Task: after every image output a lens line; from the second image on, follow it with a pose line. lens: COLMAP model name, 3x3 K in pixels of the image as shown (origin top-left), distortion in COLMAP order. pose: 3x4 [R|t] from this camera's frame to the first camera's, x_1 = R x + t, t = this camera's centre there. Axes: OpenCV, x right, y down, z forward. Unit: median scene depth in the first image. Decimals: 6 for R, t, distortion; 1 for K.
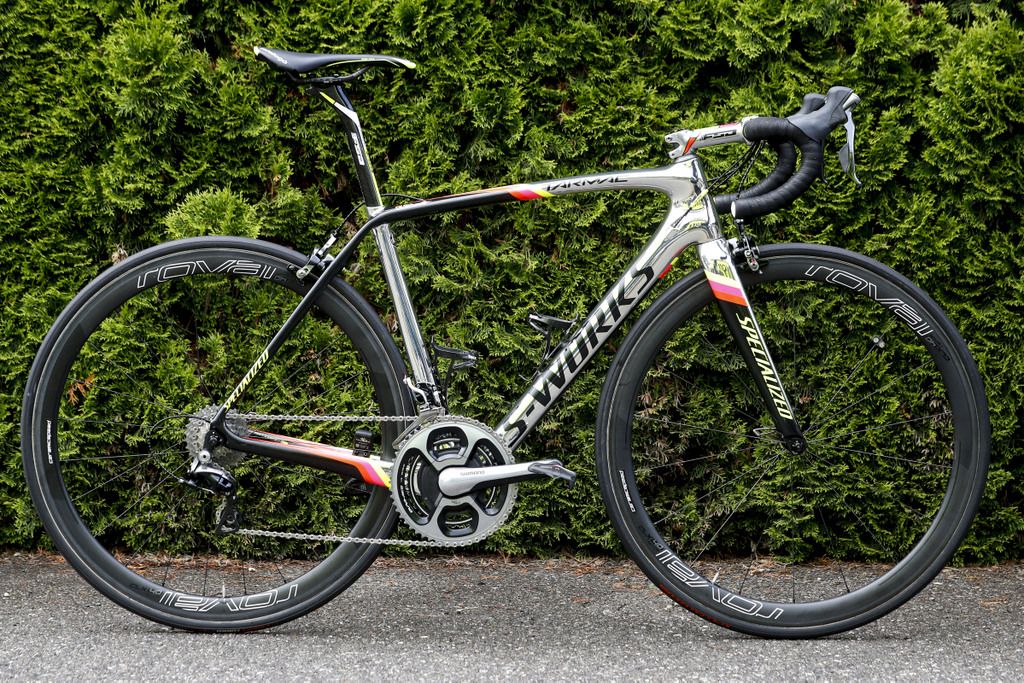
lens RADIAL K [[2497.1, 0, 513.9], [0, 2497.1, 317.3], [0, 0, 1]] dist [-0.146537, 0.000000]
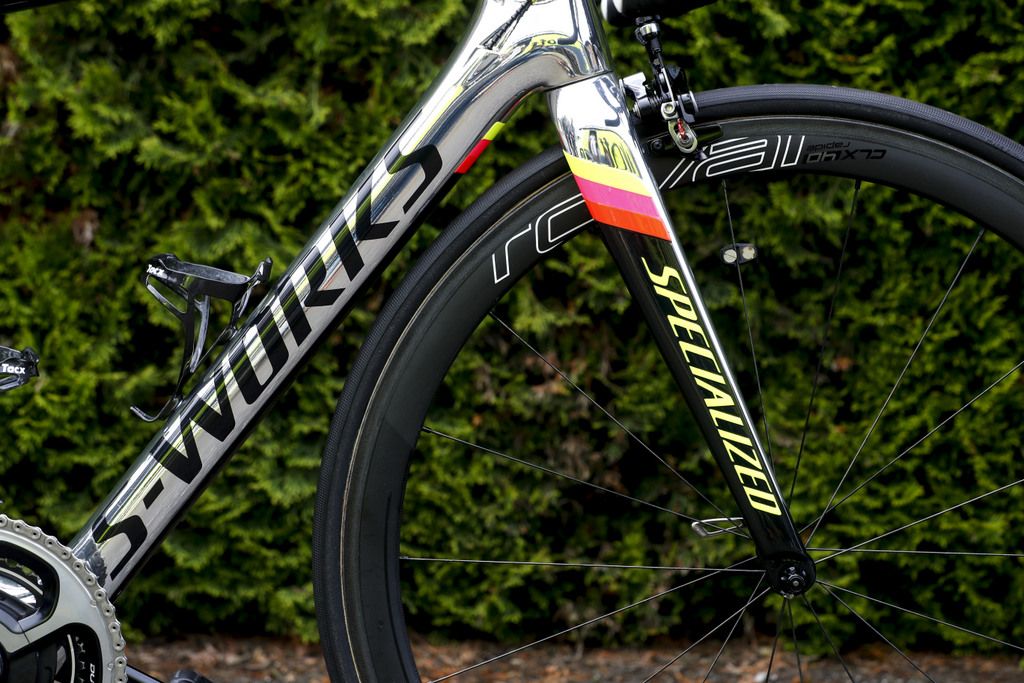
lens RADIAL K [[2370.6, 0, 500.8], [0, 2370.6, 388.2], [0, 0, 1]] dist [-0.187901, 0.000000]
pose [[0.998918, -0.005938, -0.046131, 0.067153], [0.011011, 0.993814, 0.110509, -0.019018], [0.045189, -0.110897, 0.992804, 0.493956]]
